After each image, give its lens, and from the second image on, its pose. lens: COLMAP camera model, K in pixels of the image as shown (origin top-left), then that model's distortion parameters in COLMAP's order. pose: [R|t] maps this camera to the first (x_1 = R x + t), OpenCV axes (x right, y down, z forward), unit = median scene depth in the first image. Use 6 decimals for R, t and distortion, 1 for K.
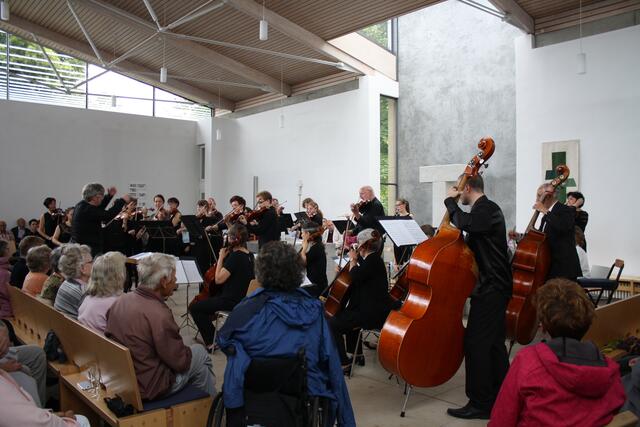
lens RADIAL K [[530.5, 0, 320.0], [0, 530.5, 213.5], [0, 0, 1]] dist [-0.158630, 0.130634]
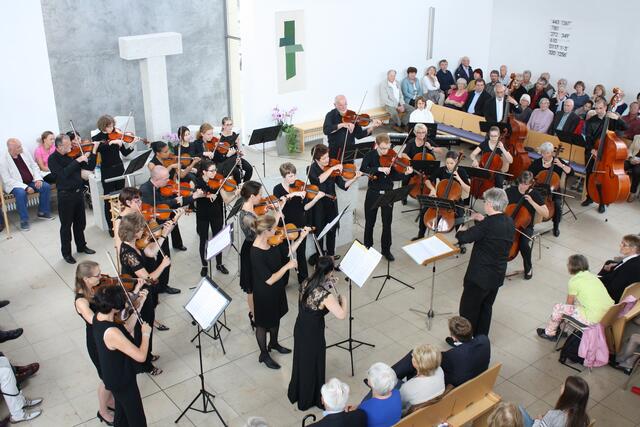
lens RADIAL K [[674.6, 0, 320.0], [0, 674.6, 213.5], [0, 0, 1]] dist [-0.082016, -0.000607]
pose [[0.043895, -0.394607, 0.917801, -0.728885], [-0.000420, 0.918679, 0.395004, -0.221523], [-0.999036, -0.017724, 0.040159, 0.626866]]
